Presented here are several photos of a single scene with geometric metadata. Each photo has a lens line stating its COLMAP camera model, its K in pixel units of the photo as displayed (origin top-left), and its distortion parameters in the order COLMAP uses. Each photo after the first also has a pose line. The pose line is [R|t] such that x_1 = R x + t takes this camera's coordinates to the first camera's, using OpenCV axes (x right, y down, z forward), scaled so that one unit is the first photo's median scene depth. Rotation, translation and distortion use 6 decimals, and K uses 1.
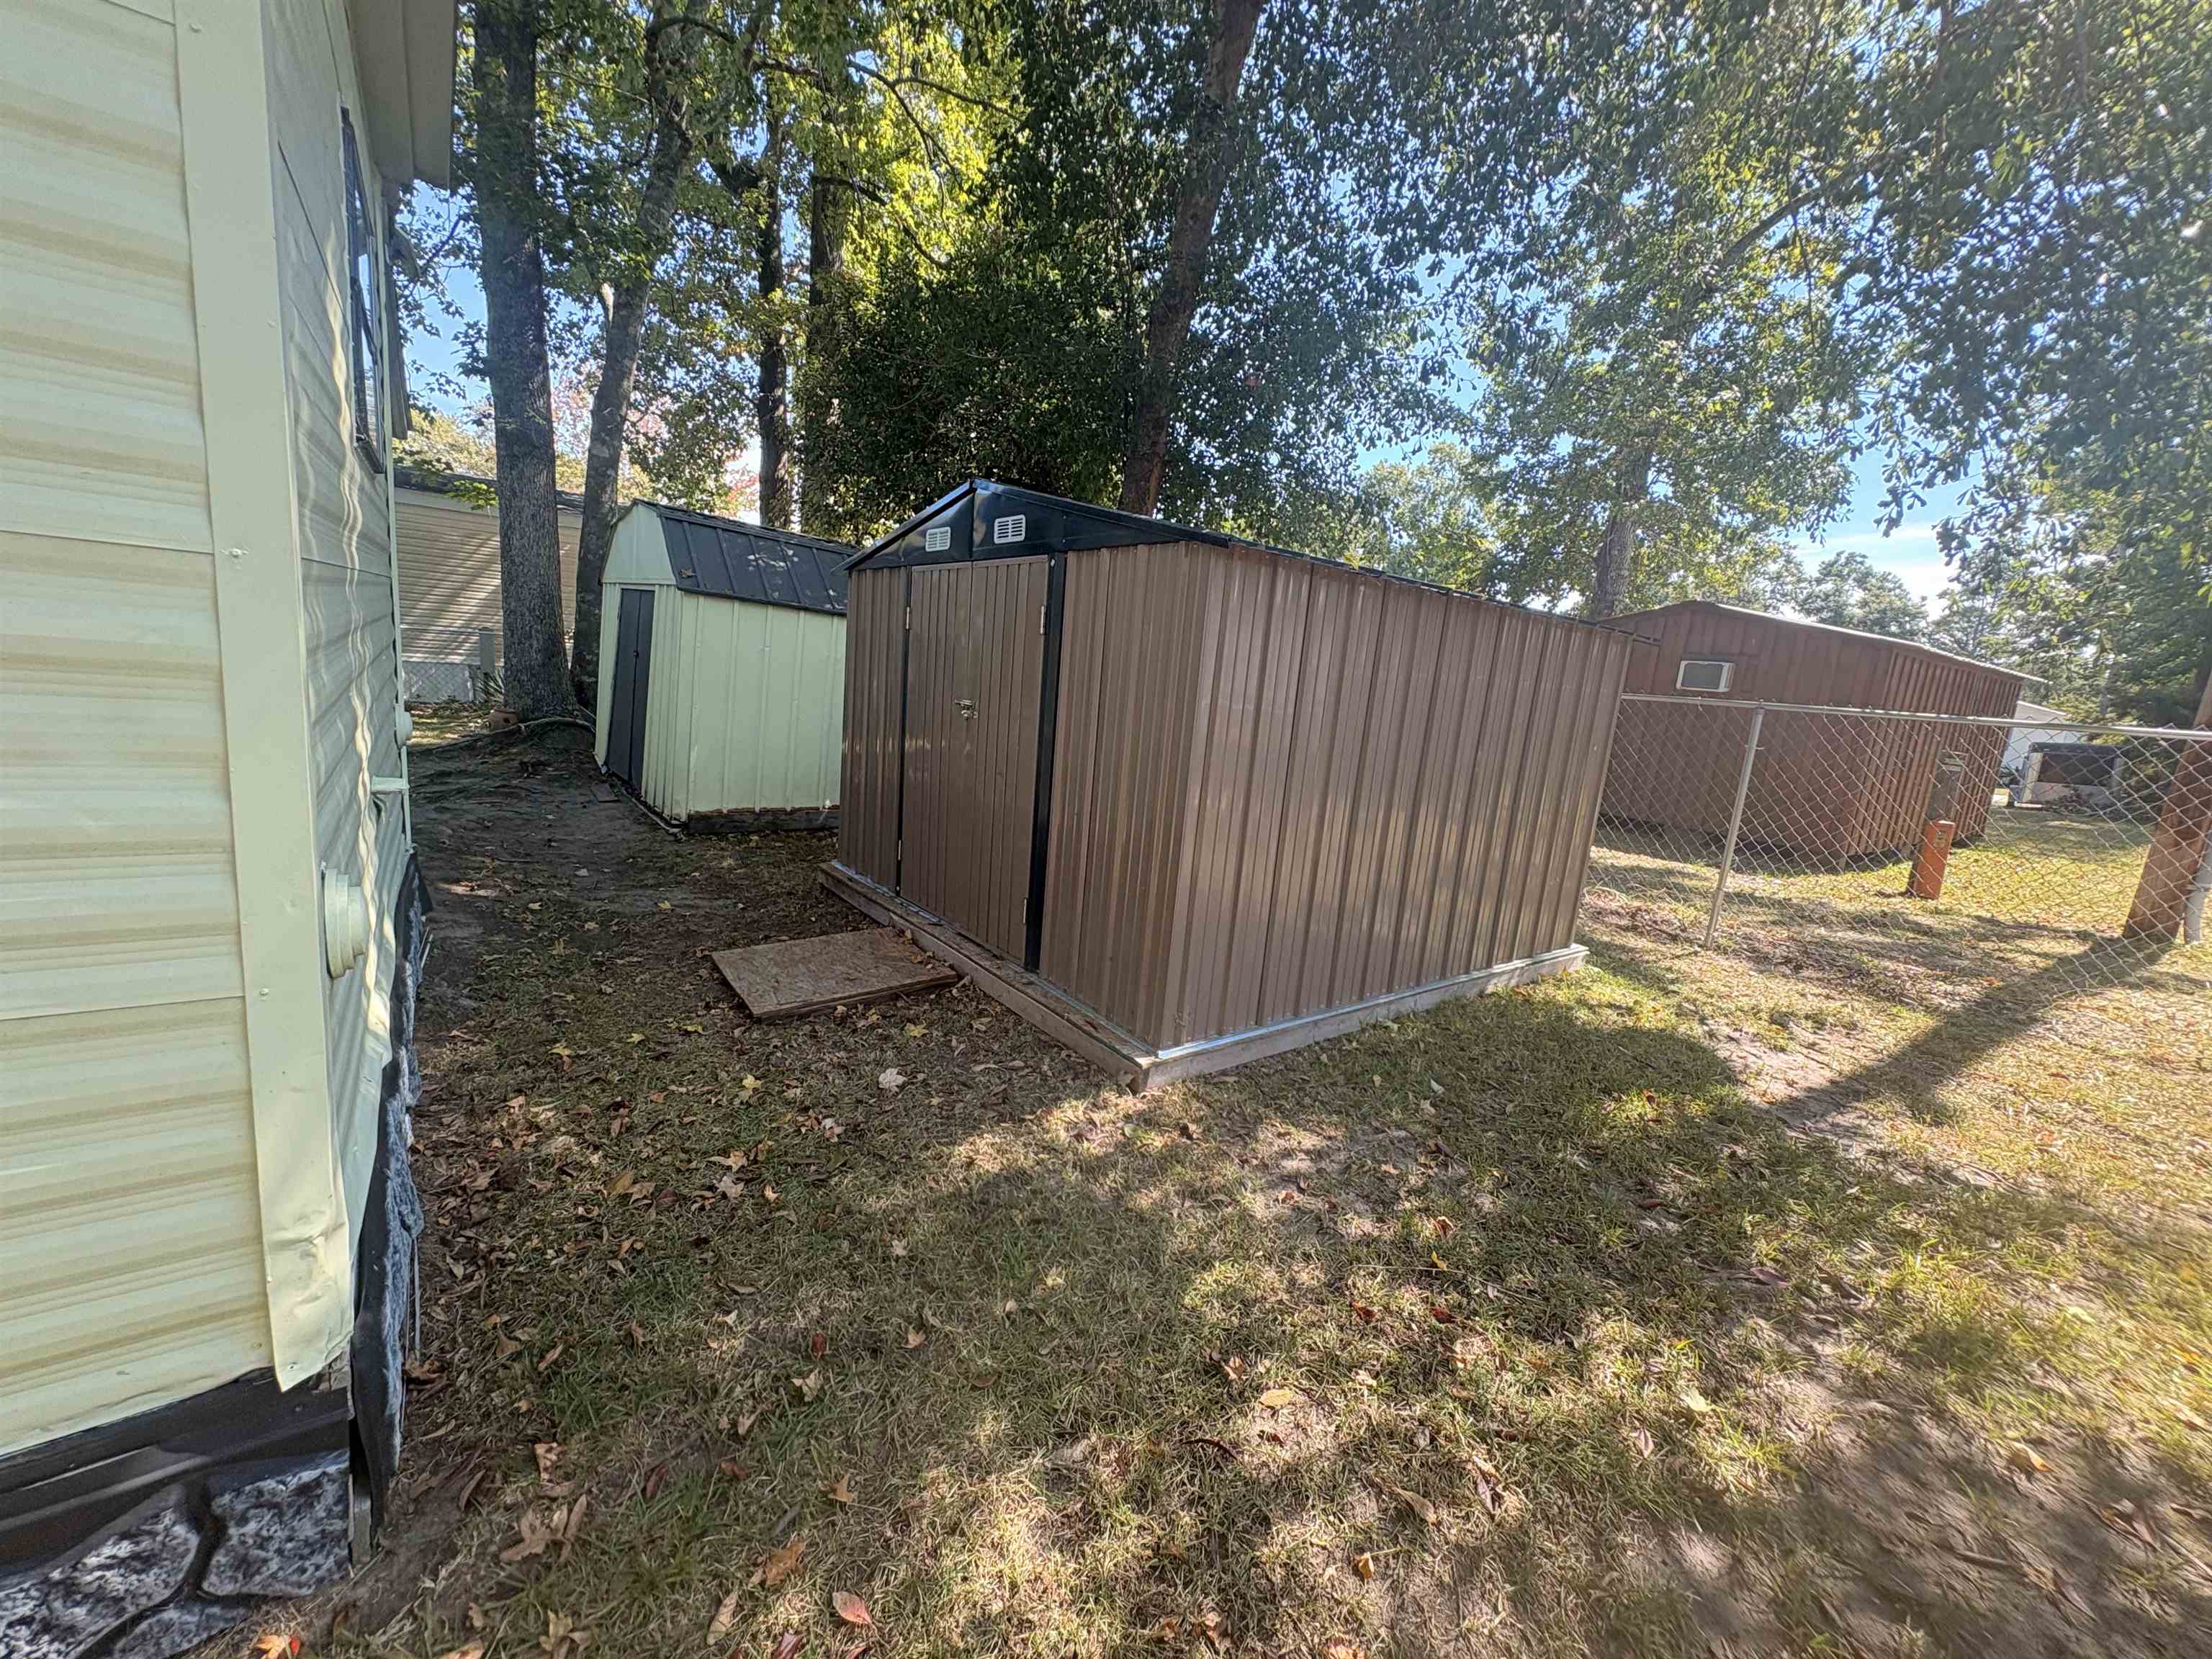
lens RADIAL K [[881.1, 0, 1103.5], [0, 881.1, 831.1], [0, 0, 1]] dist [-0.000162, -0.000415]
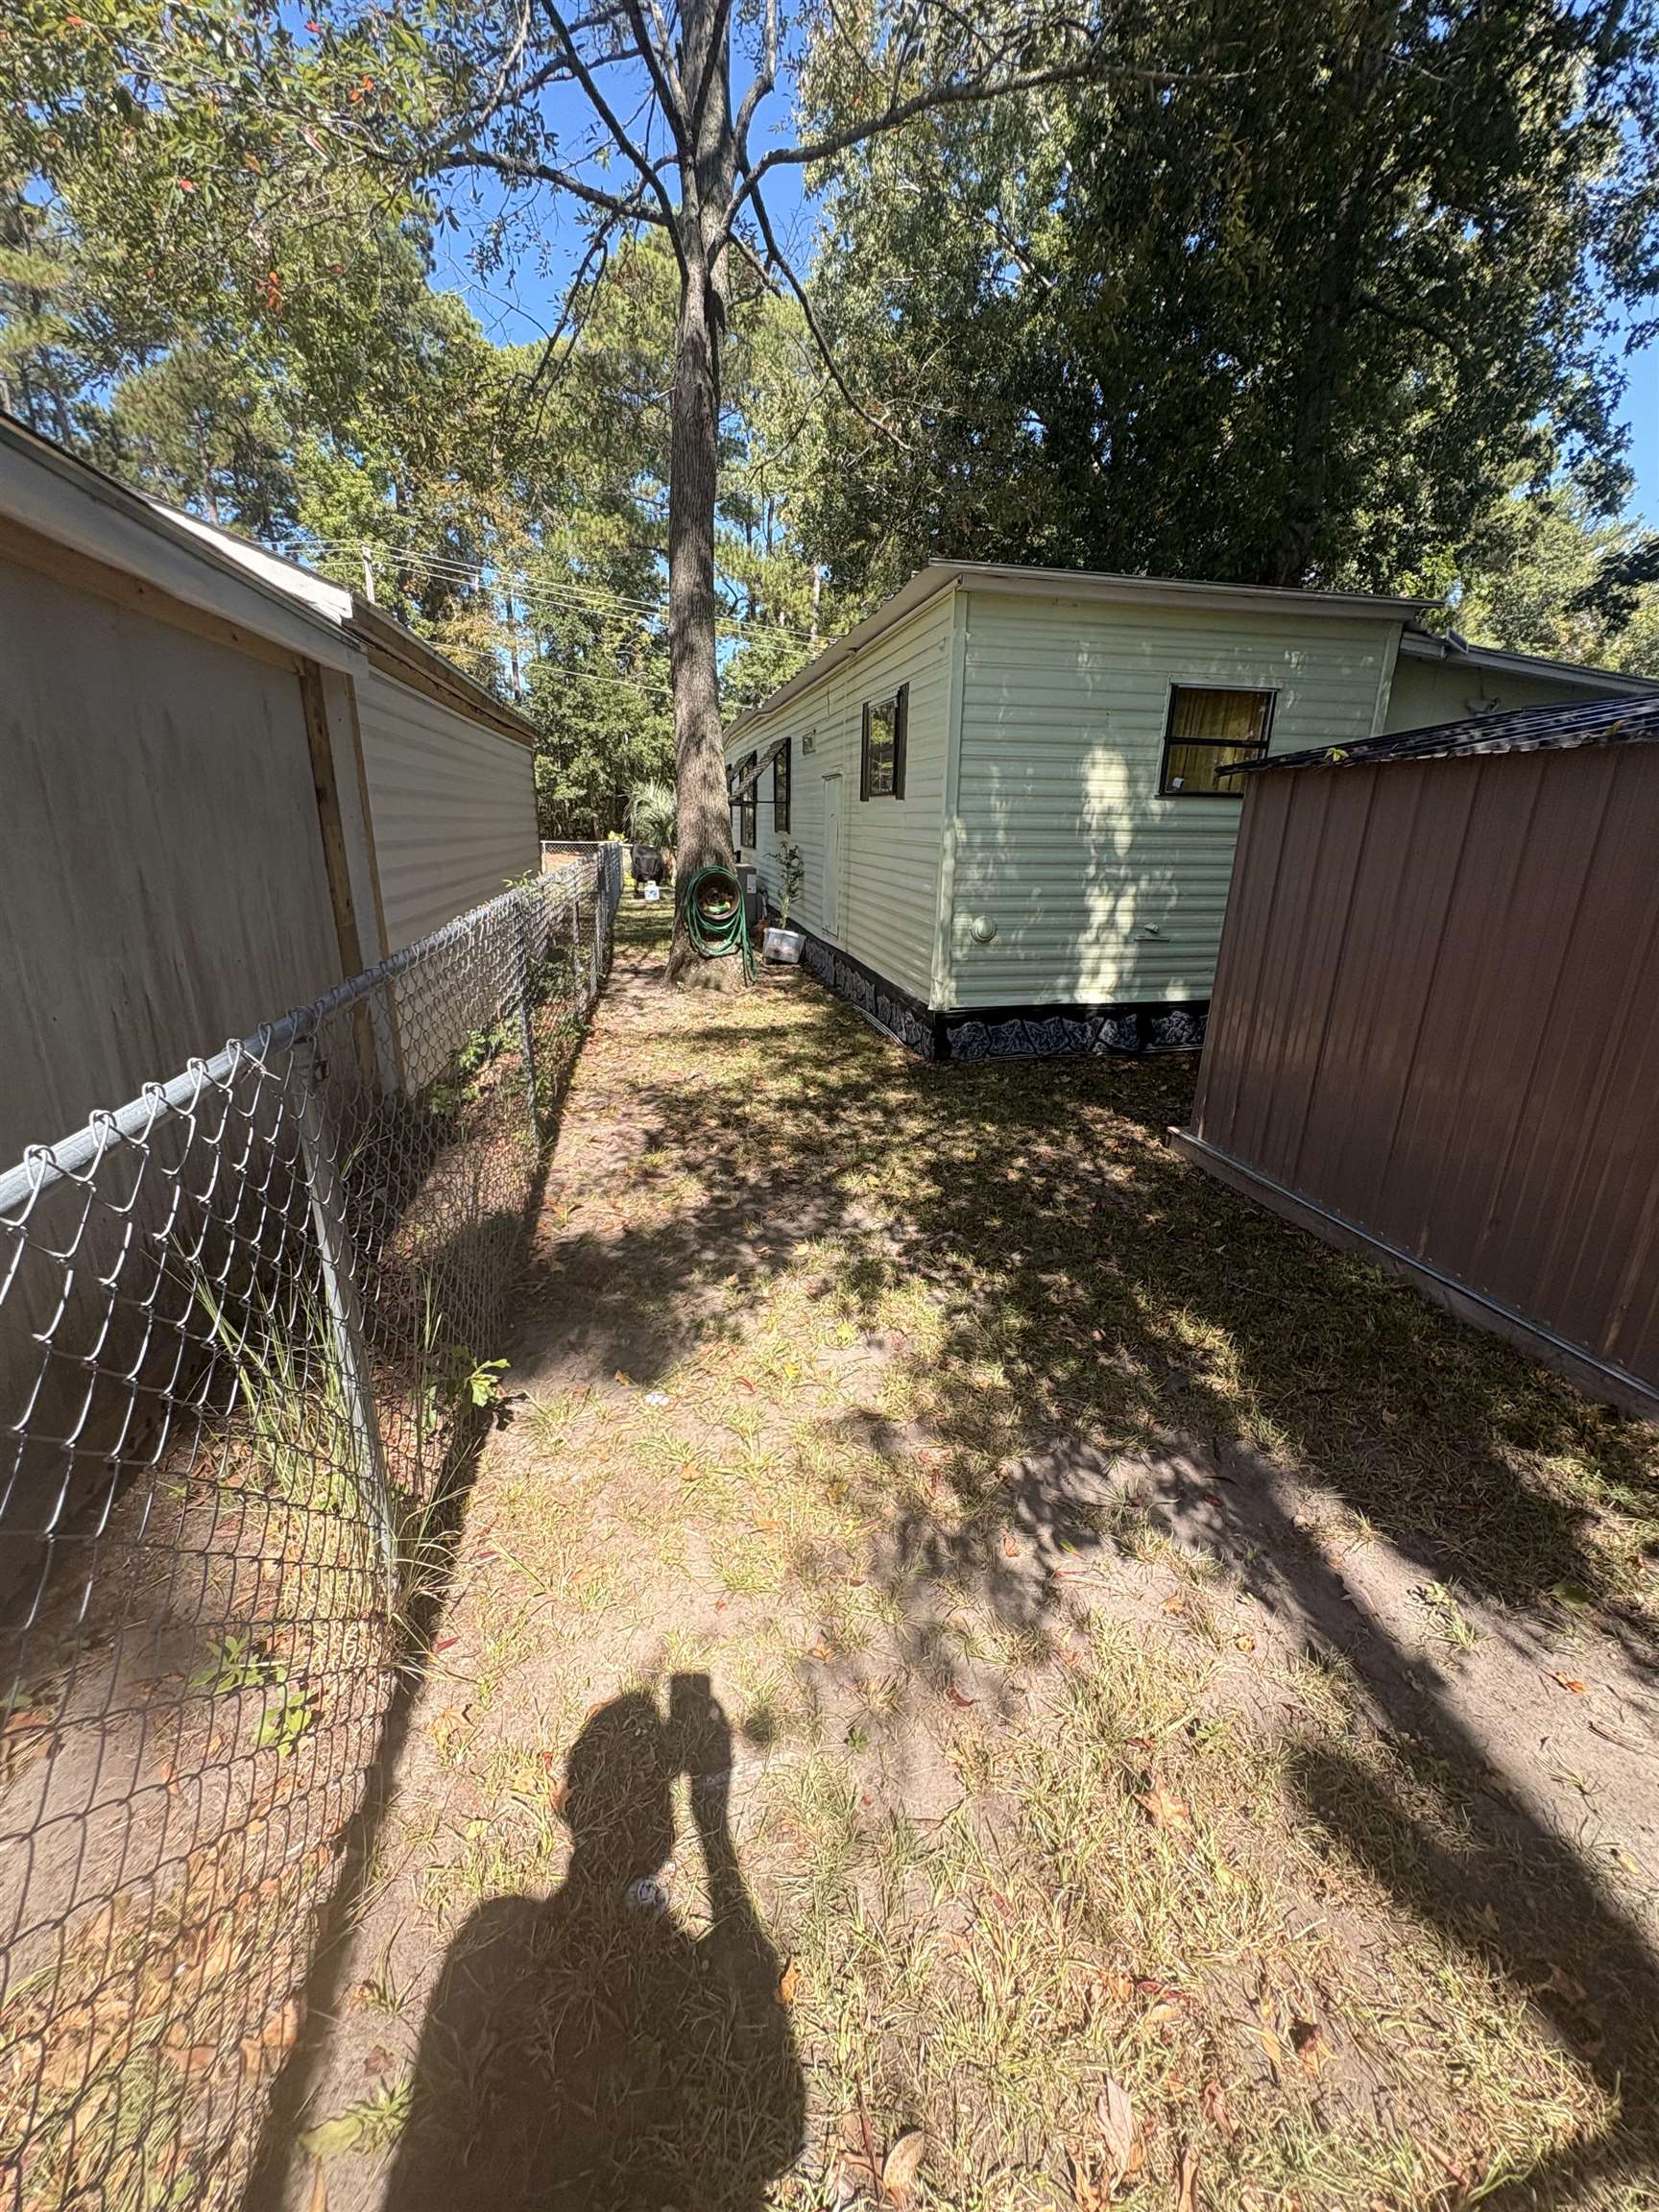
lens RADIAL K [[881.1, 0, 826.1], [0, 881.1, 1111.9], [0, 0, 1]] dist [-0.000162, -0.000415]
pose [[-0.411303, 0.186048, -0.892310, 1.918043], [-0.207826, 0.934021, 0.290540, -0.093027], [0.887490, 0.304945, -0.345500, 1.145641]]
